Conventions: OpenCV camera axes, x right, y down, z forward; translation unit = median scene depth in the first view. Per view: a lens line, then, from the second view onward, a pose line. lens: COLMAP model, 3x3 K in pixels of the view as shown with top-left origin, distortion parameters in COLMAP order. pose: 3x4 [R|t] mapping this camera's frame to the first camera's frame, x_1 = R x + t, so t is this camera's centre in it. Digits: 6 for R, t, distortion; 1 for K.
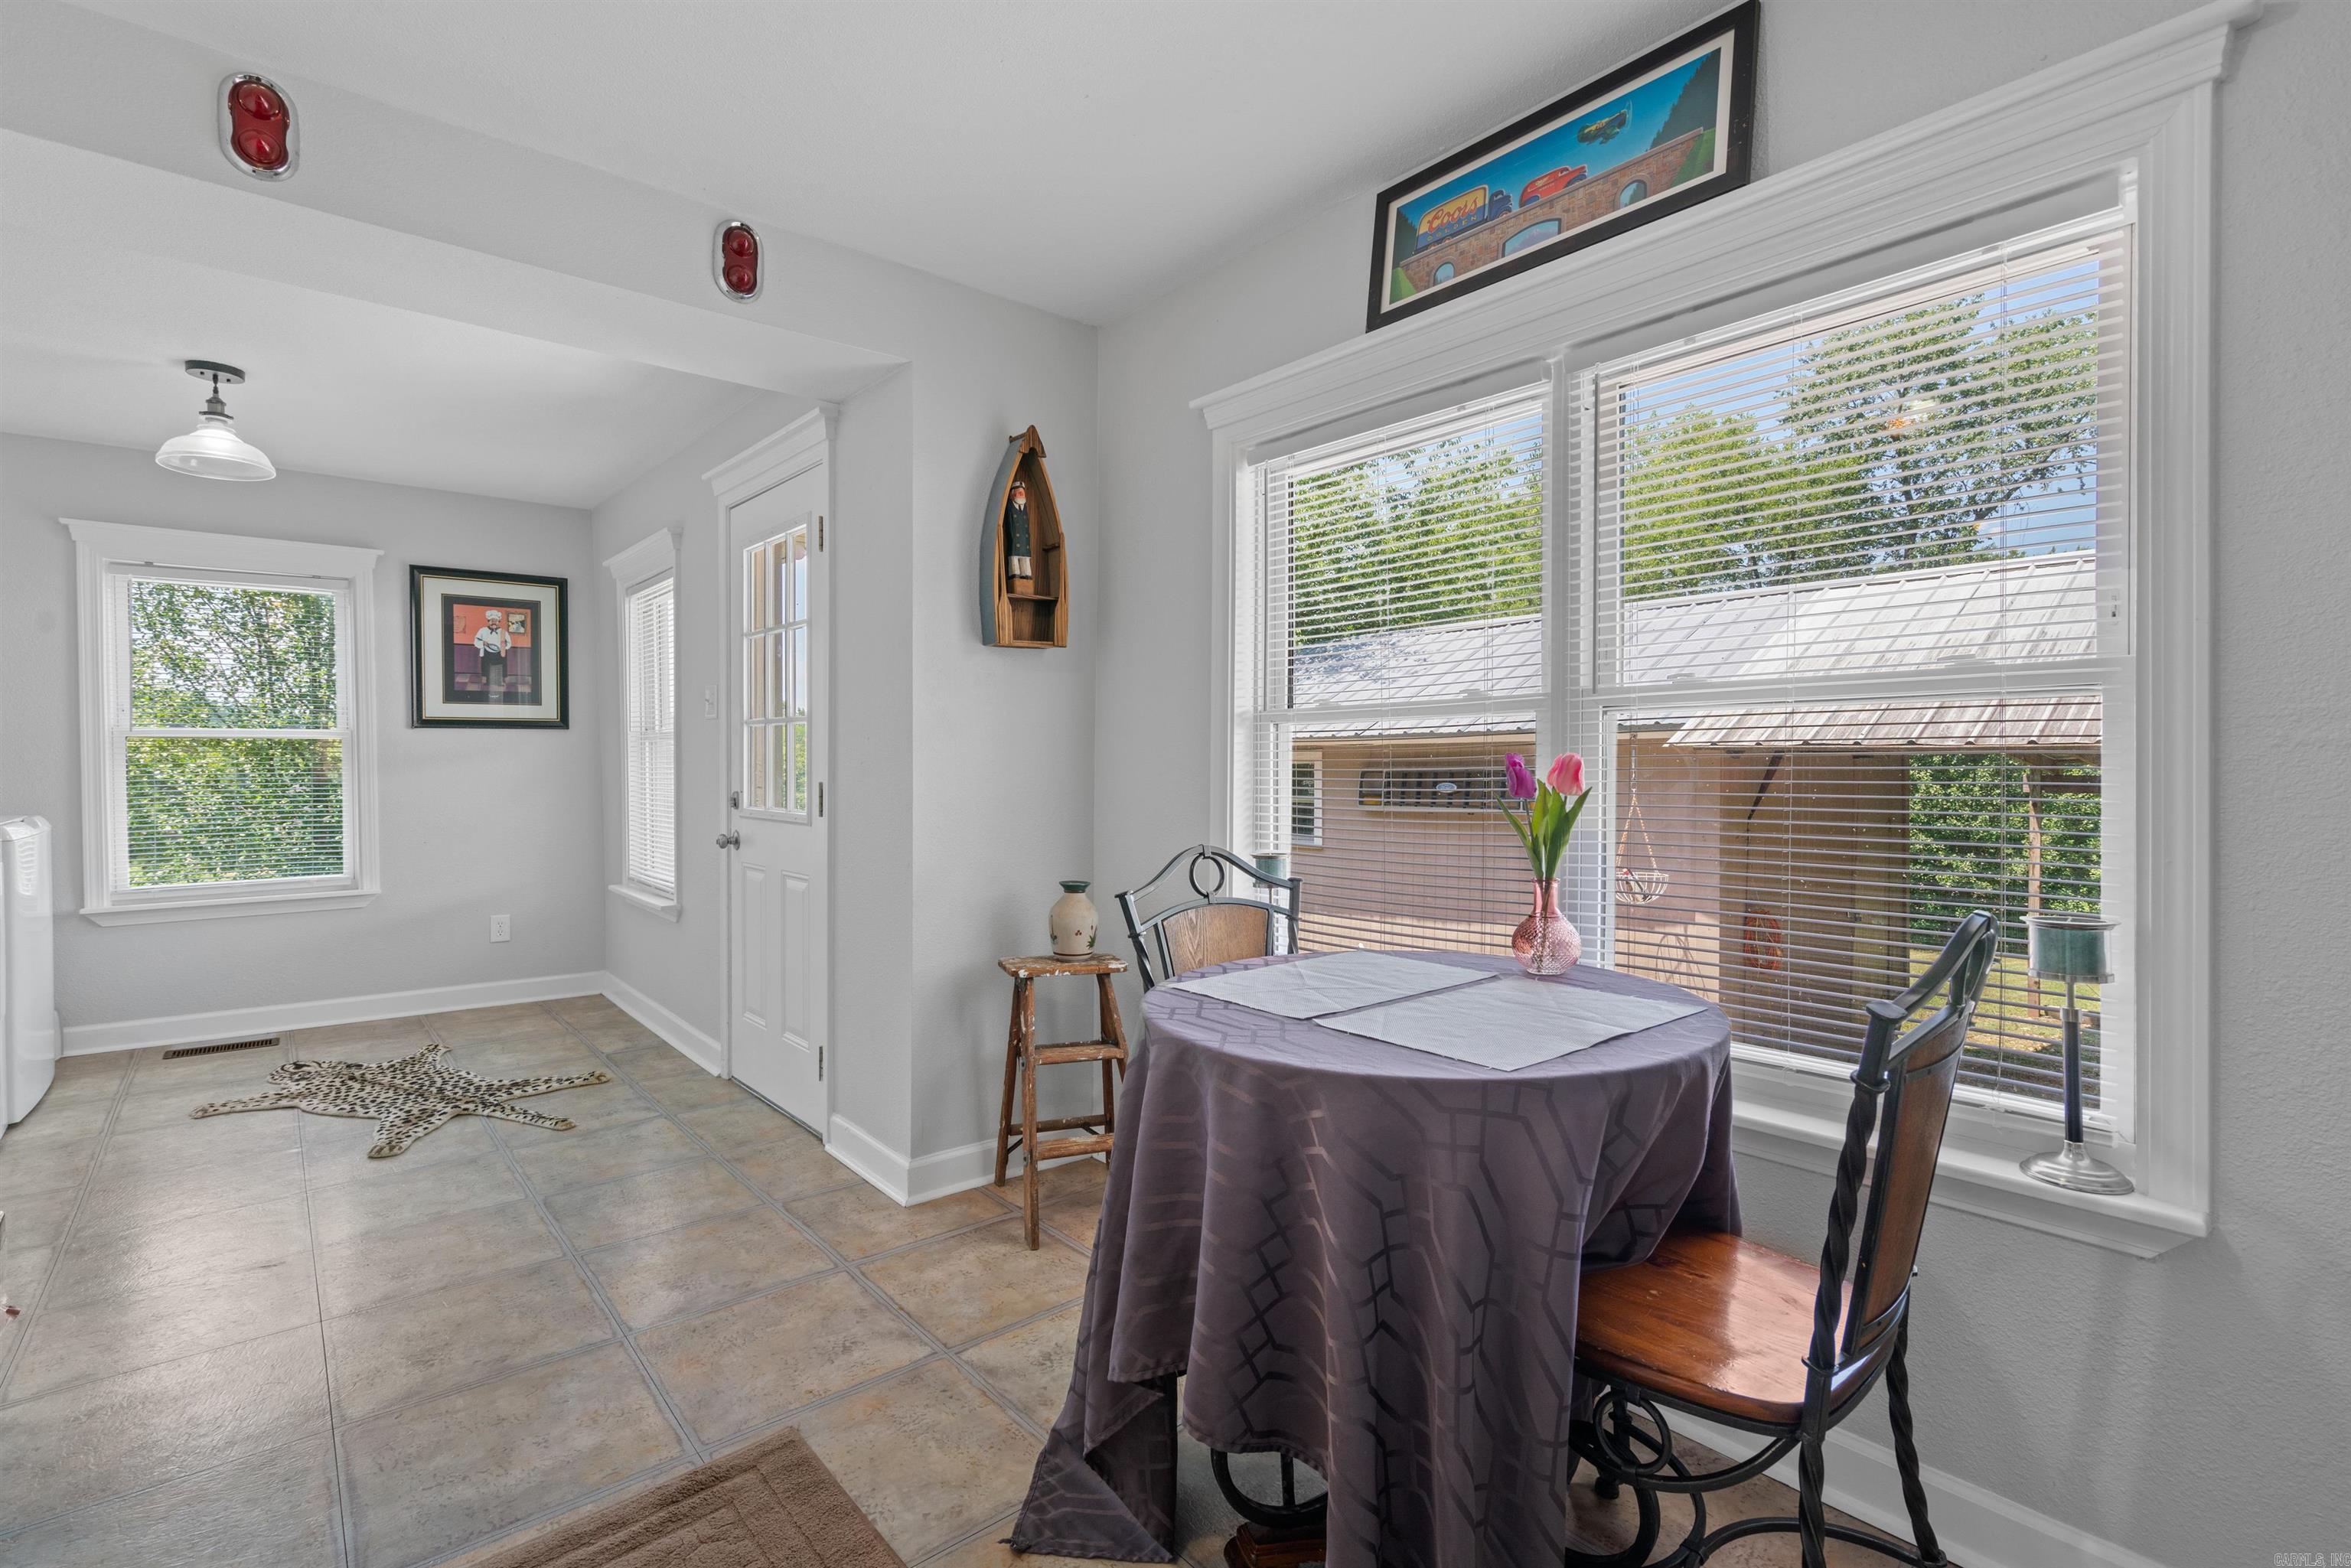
lens RADIAL K [[1074.7, 0, 1165.9], [0, 1074.7, 772.9], [0, 0, 1]] dist [-0.008997, 0.003400]
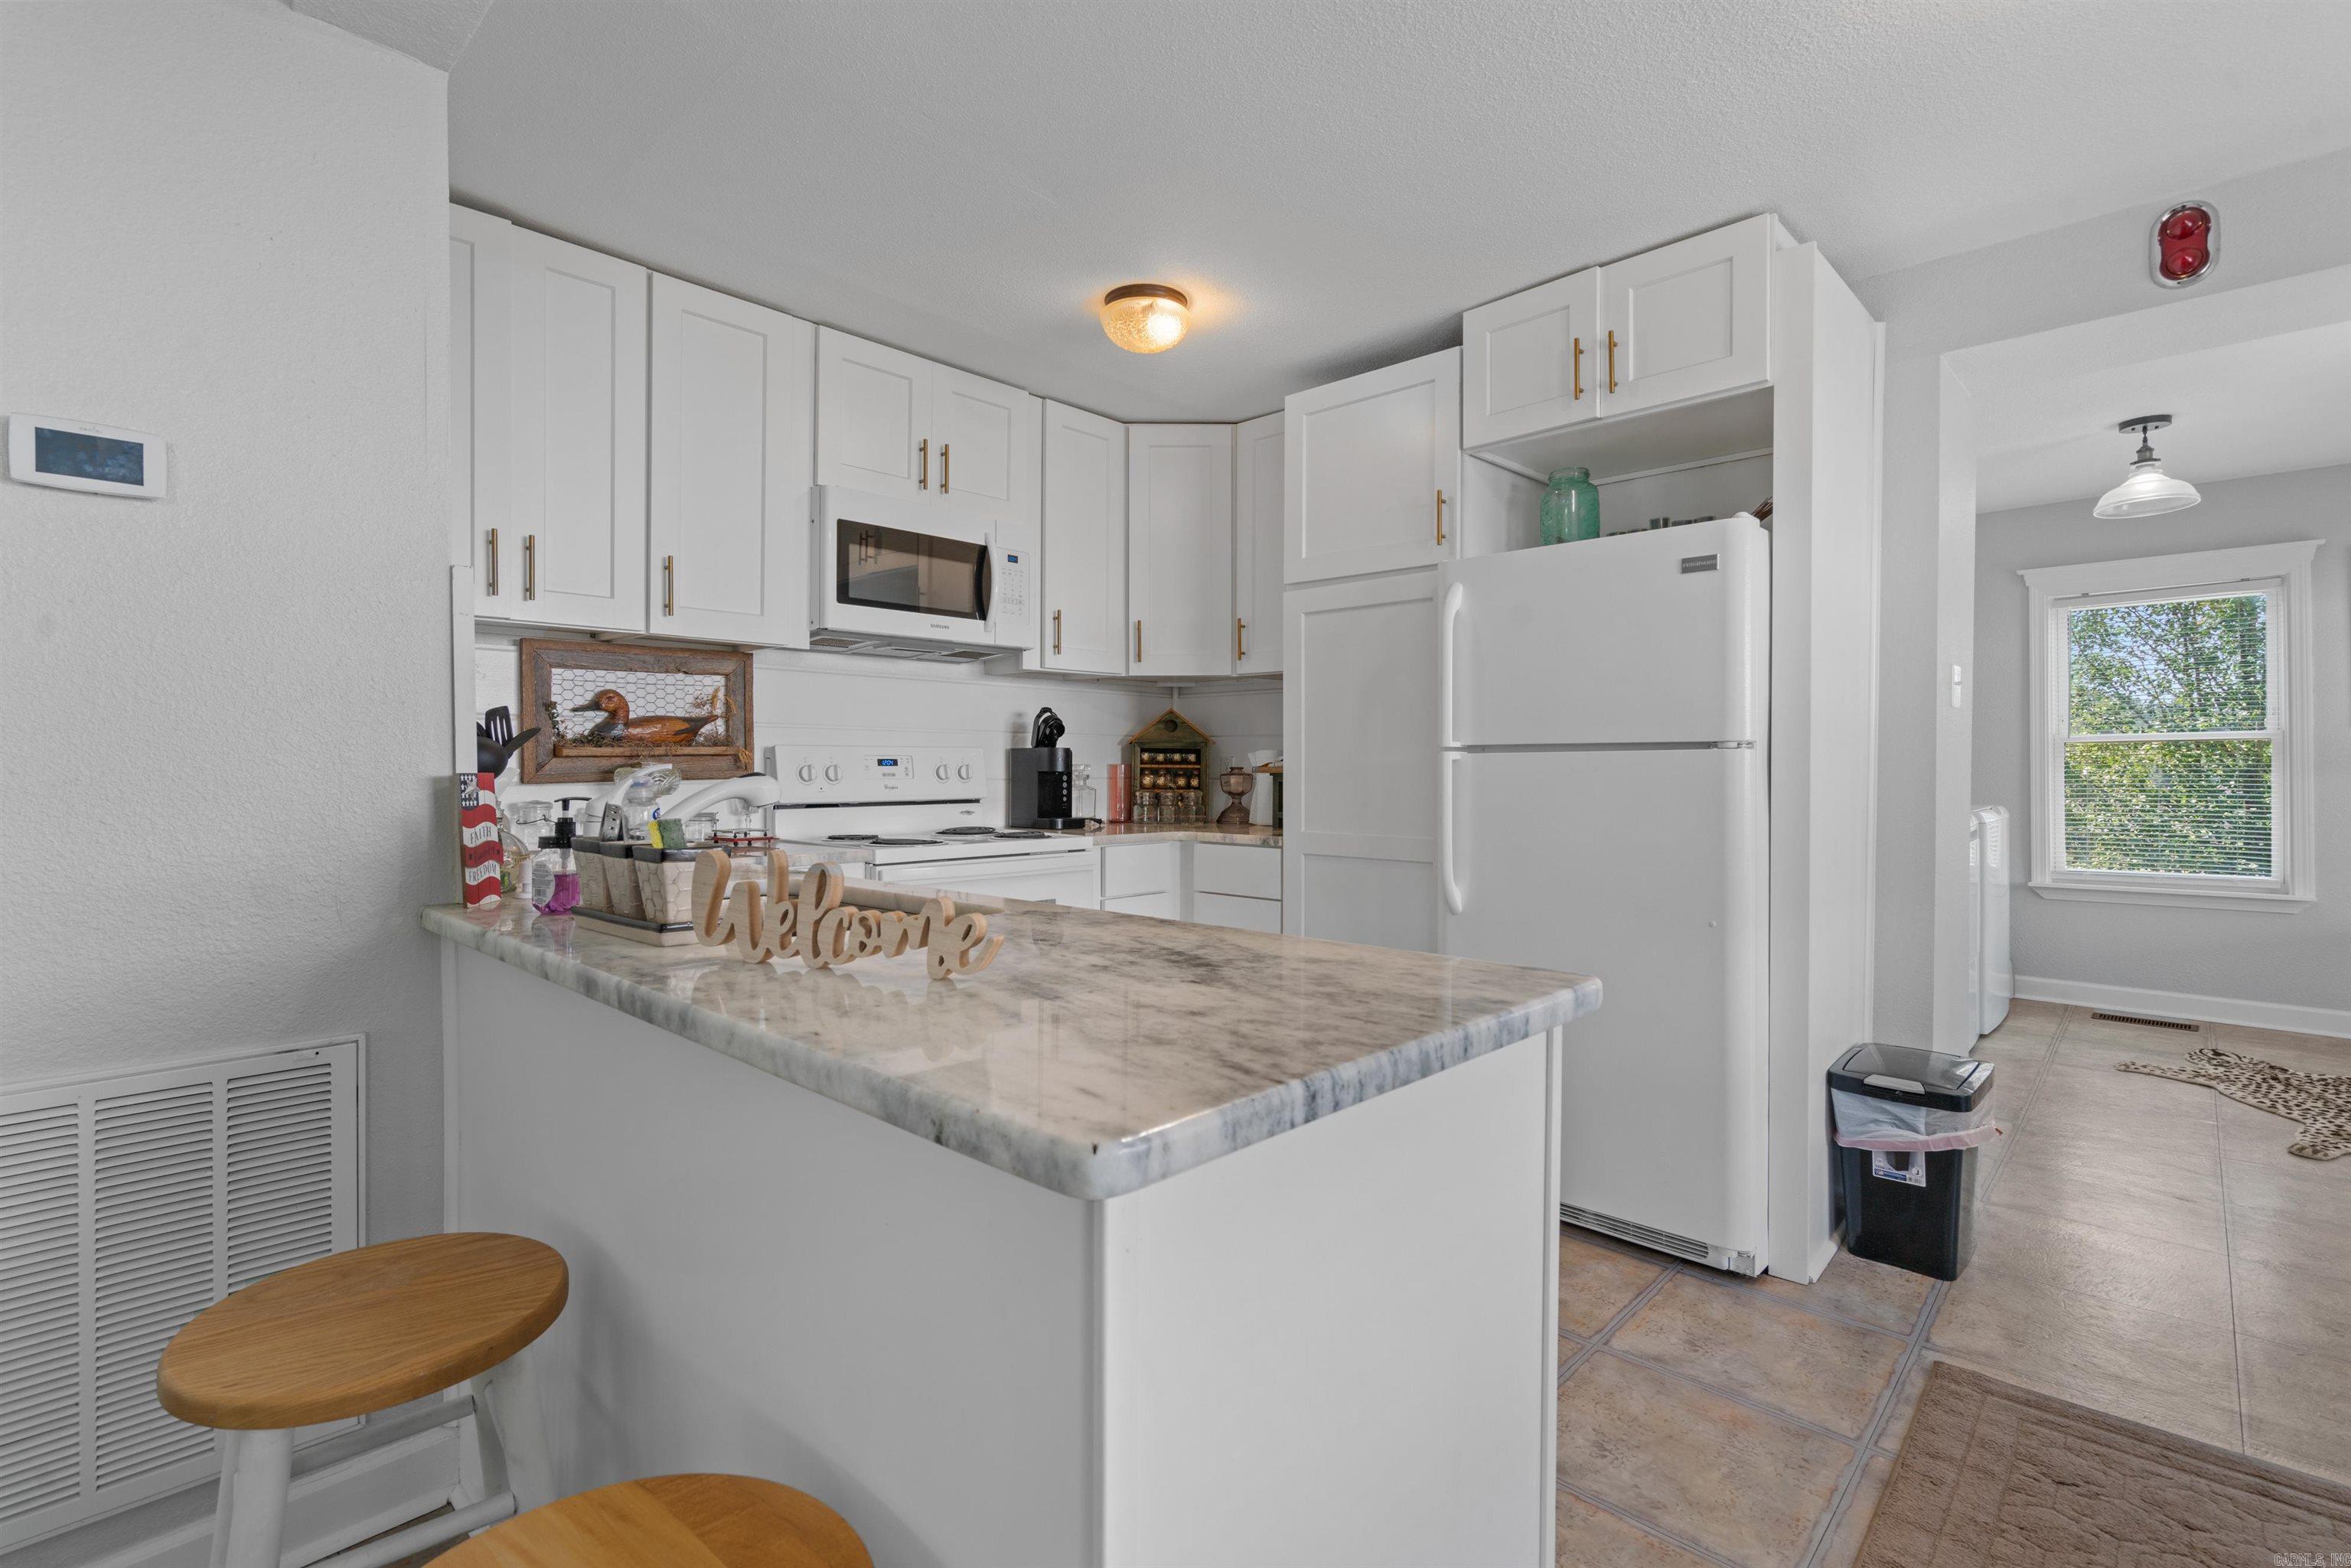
lens RADIAL K [[1074.7, 0, 1165.6], [0, 1074.7, 772.3], [0, 0, 1]] dist [-0.008997, 0.003400]
pose [[0.105431, 0.006103, -0.994408, 0.125450], [-0.008342, 0.999951, 0.005253, 0.001862], [0.994392, 0.007741, 0.105477, -0.143403]]
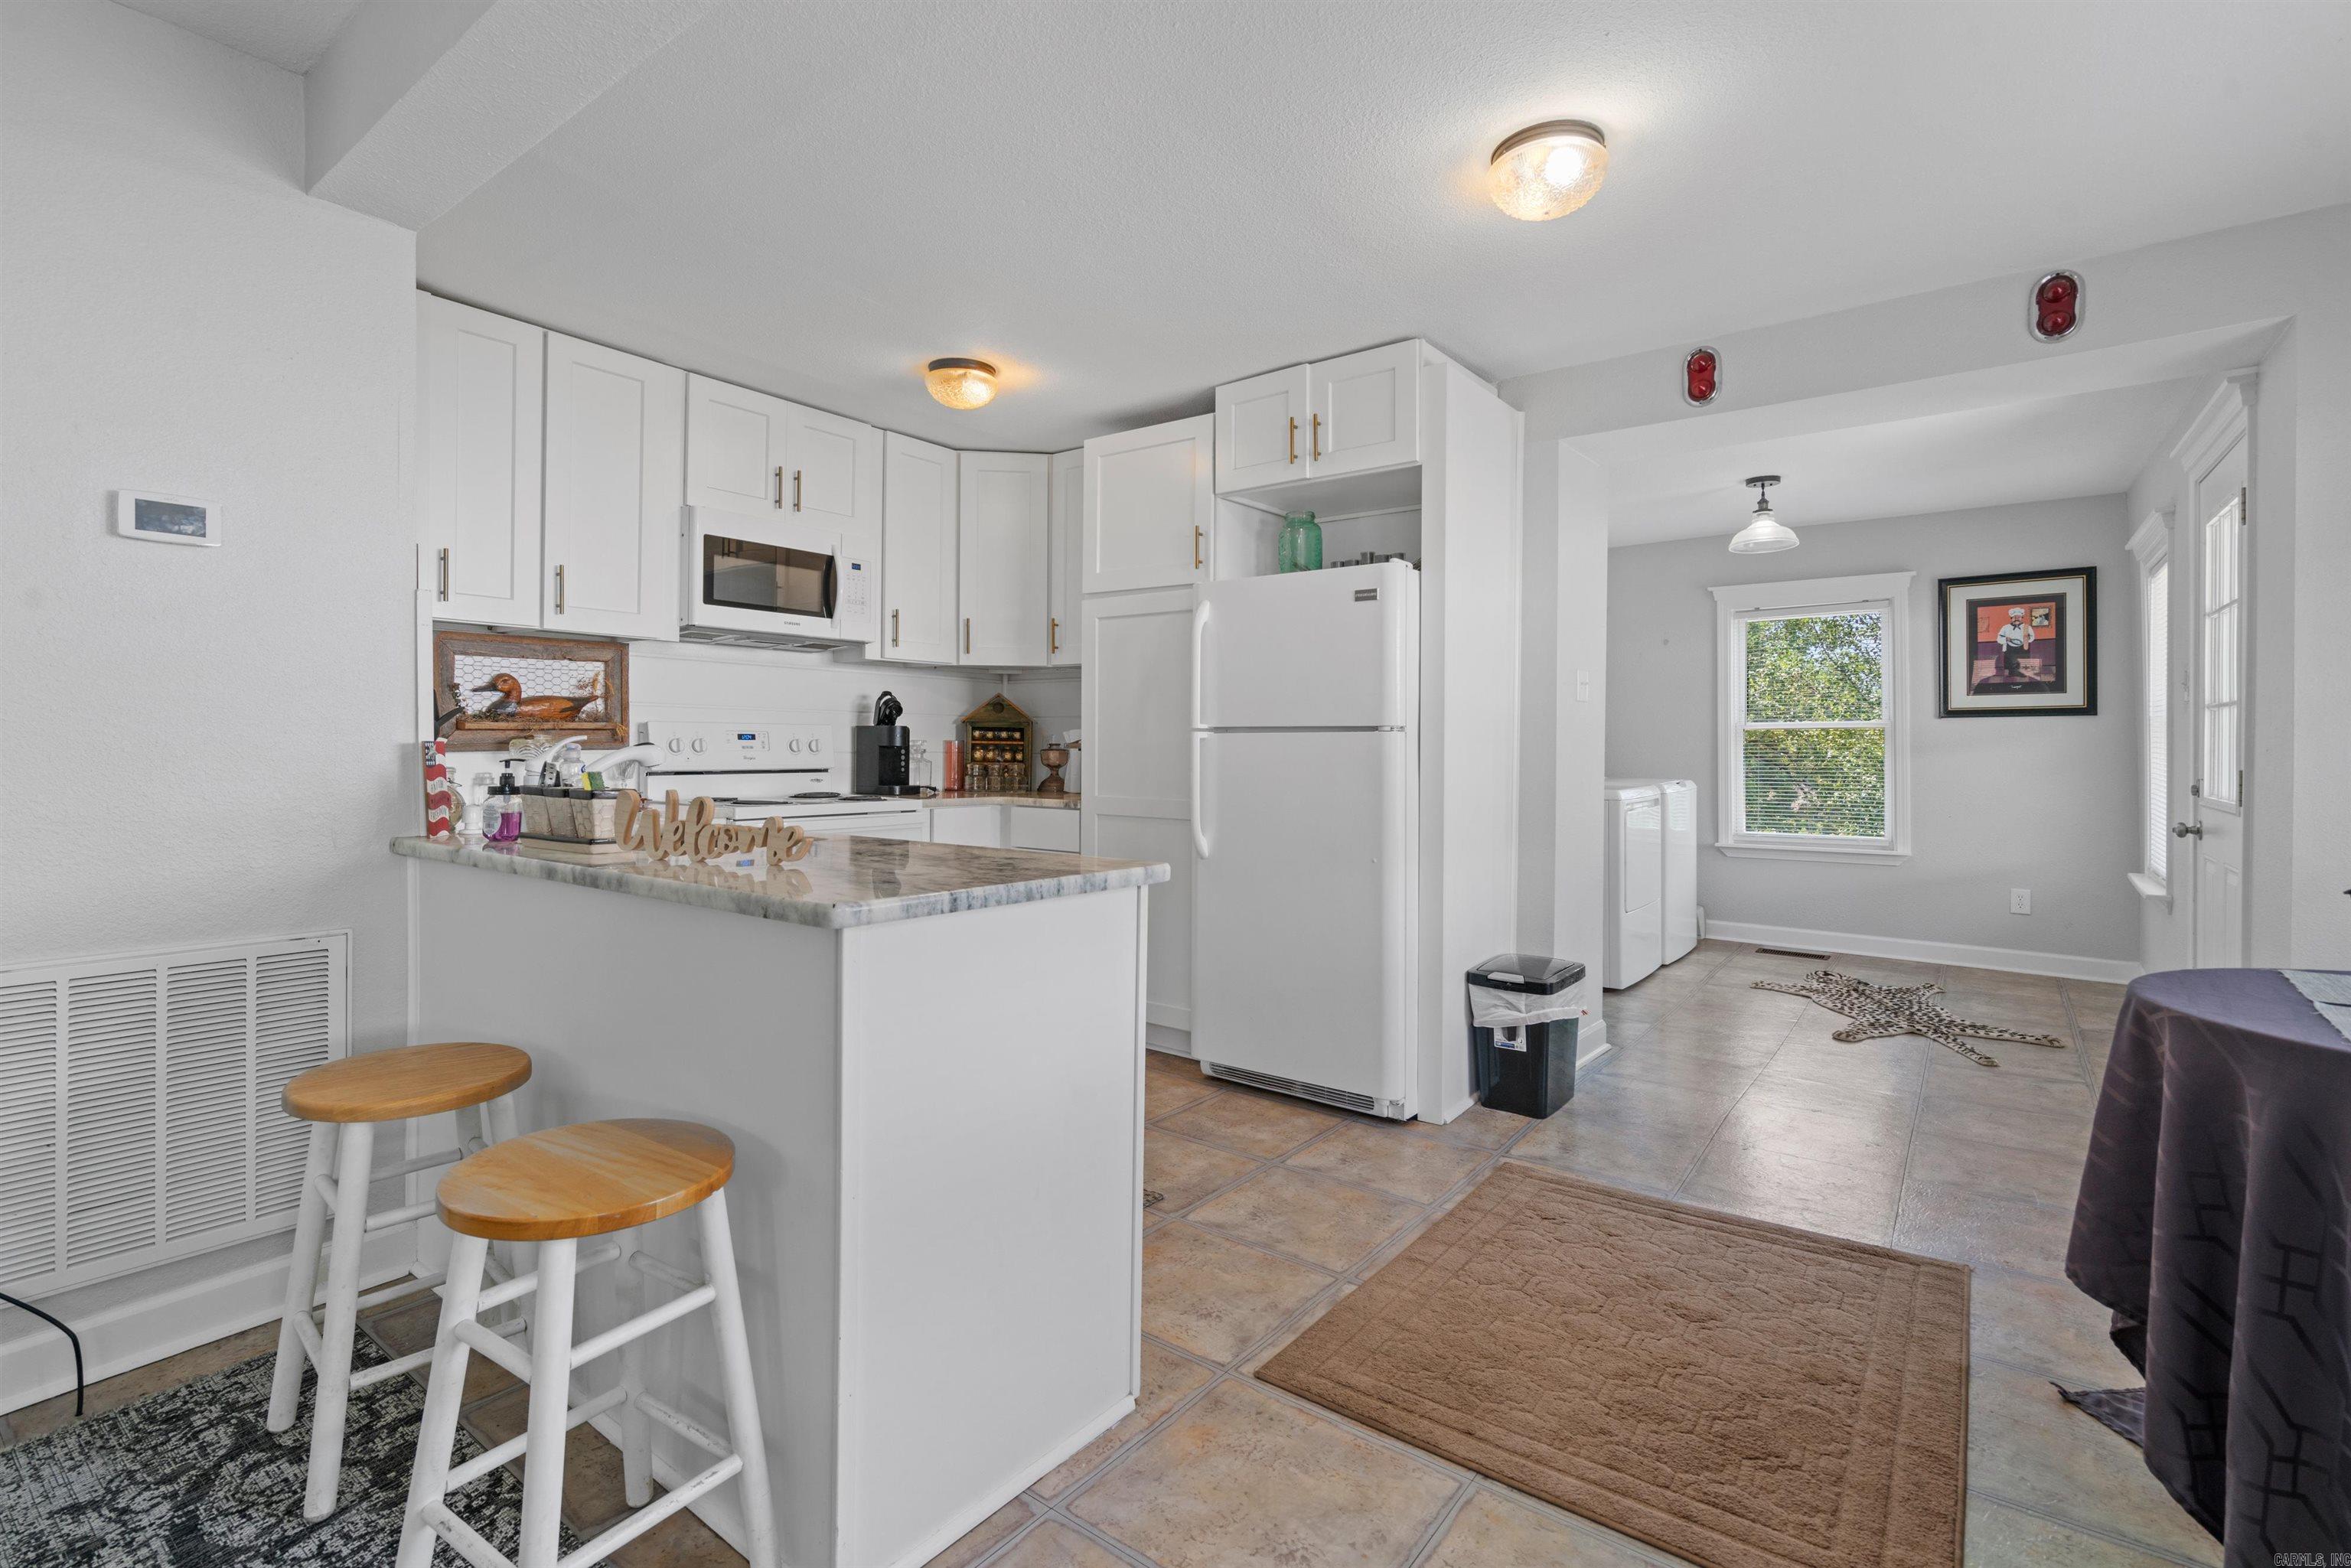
lens RADIAL K [[1074.7, 0, 1160.2], [0, 1074.7, 753.6], [0, 0, 1]] dist [-0.008997, 0.003400]
pose [[0.216169, 0.010489, -0.976300, 0.330510], [-0.015828, 0.999849, 0.007238, 0.002836], [0.976228, 0.013888, 0.216302, -0.110223]]
